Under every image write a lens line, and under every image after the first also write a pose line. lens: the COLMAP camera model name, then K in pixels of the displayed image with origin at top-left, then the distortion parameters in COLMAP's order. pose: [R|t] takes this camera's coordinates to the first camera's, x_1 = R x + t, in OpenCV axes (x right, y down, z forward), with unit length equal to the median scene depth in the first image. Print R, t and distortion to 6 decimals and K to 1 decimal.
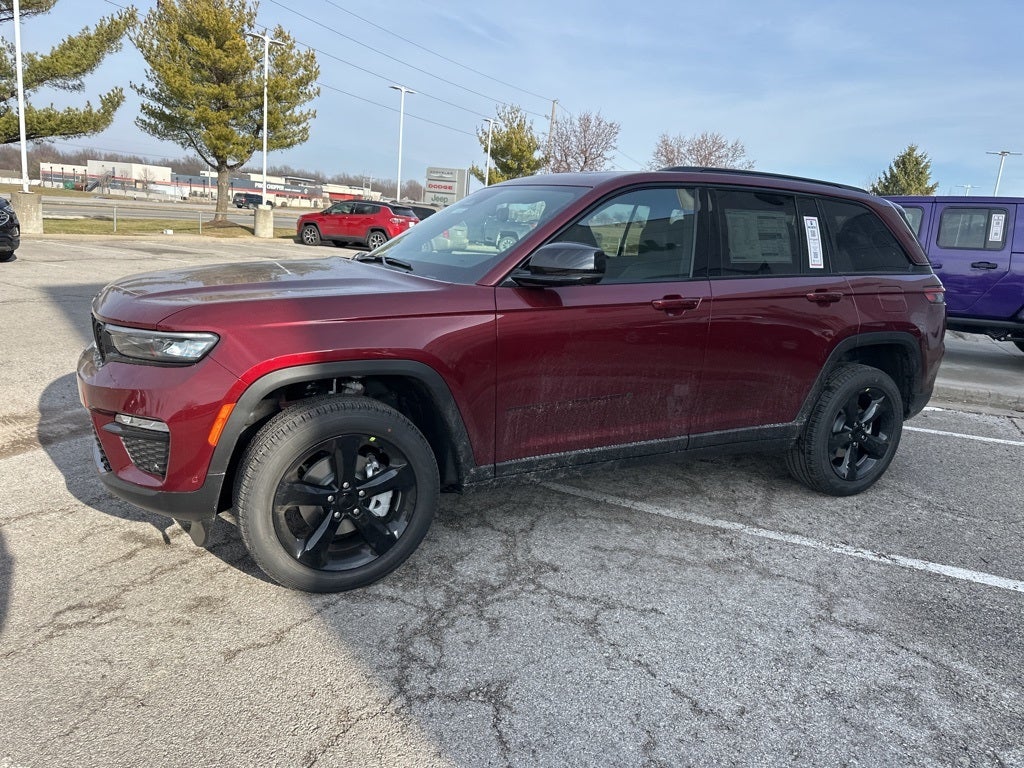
lens RADIAL K [[717.8, 0, 509.2], [0, 717.8, 378.8], [0, 0, 1]] dist [0.052654, -0.068727]
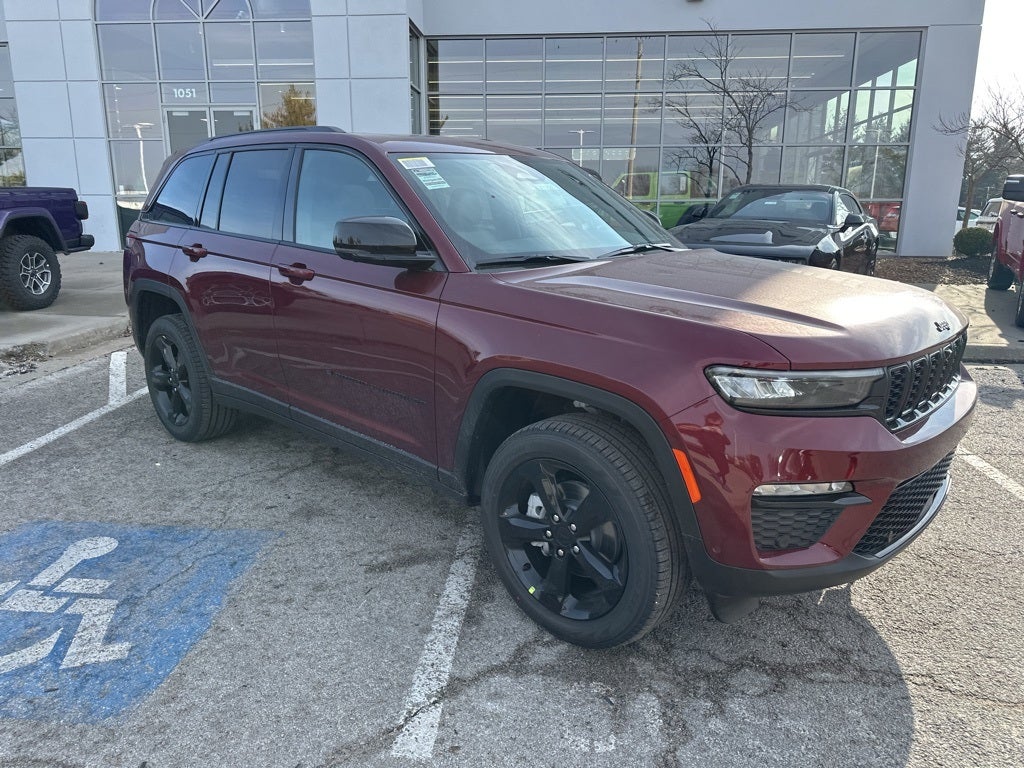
lens RADIAL K [[721.5, 0, 507.5], [0, 721.5, 384.8], [0, 0, 1]] dist [0.026457, -0.029017]
pose [[-0.336524, -0.295542, 0.894095, -0.892051], [0.173117, 0.913874, 0.367238, -0.337638], [-0.925625, 0.278368, -0.256378, 1.311580]]
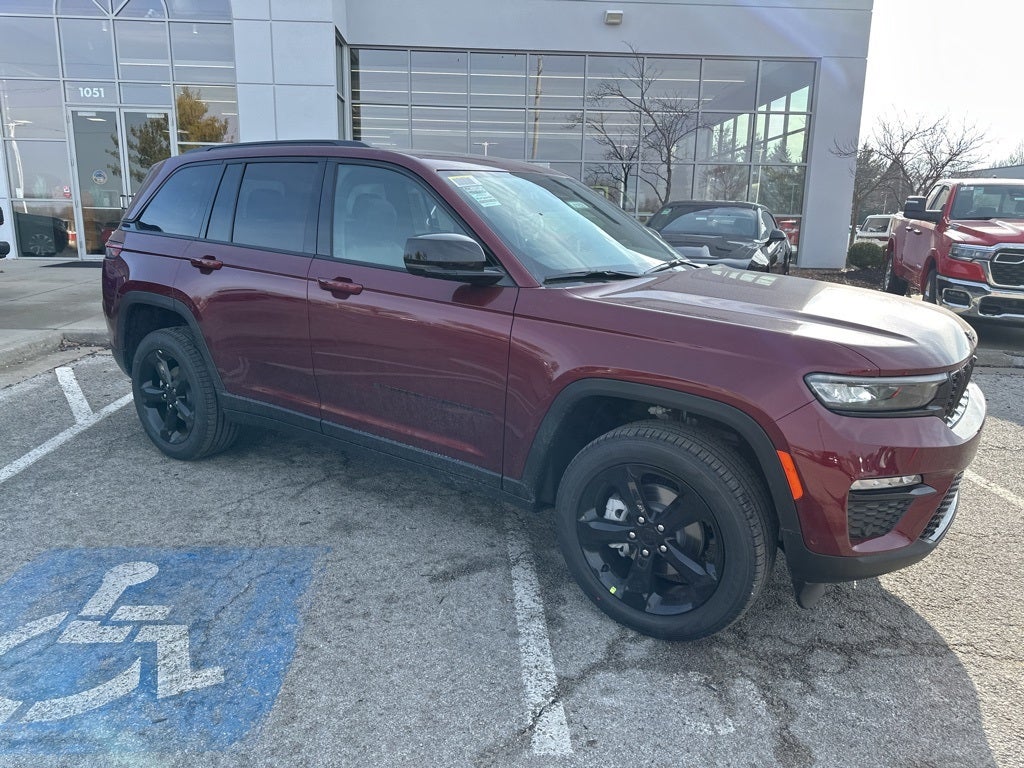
lens RADIAL K [[721.0, 0, 508.3], [0, 721.0, 379.6], [0, 0, 1]] dist [0.034103, -0.039842]
pose [[-0.464119, -0.271895, 0.843010, -0.848191], [0.137557, 0.918053, 0.371830, -0.376296], [-0.875026, 0.288536, -0.388685, 1.472492]]
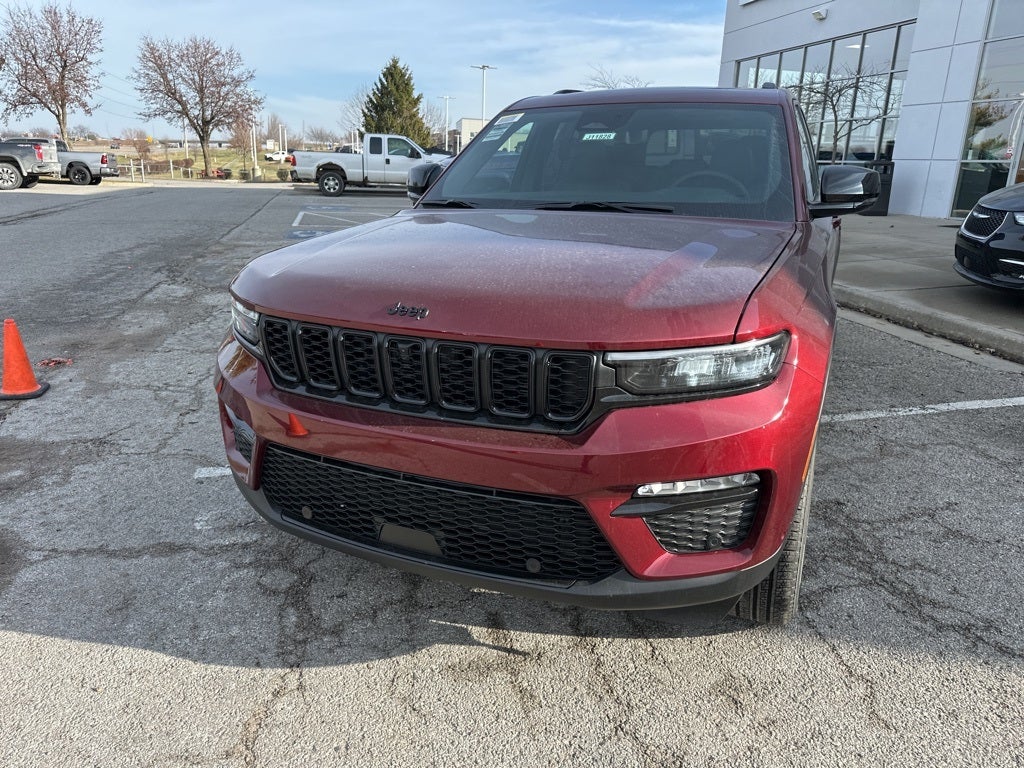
lens RADIAL K [[727.3, 0, 510.4], [0, 727.3, 366.1], [0, 0, 1]] dist [0.031739, -0.034899]
pose [[0.778390, -0.222092, 0.587183, -0.685423], [0.166600, 0.974873, 0.147878, -0.118140], [-0.605271, -0.017282, 0.795832, 0.384770]]
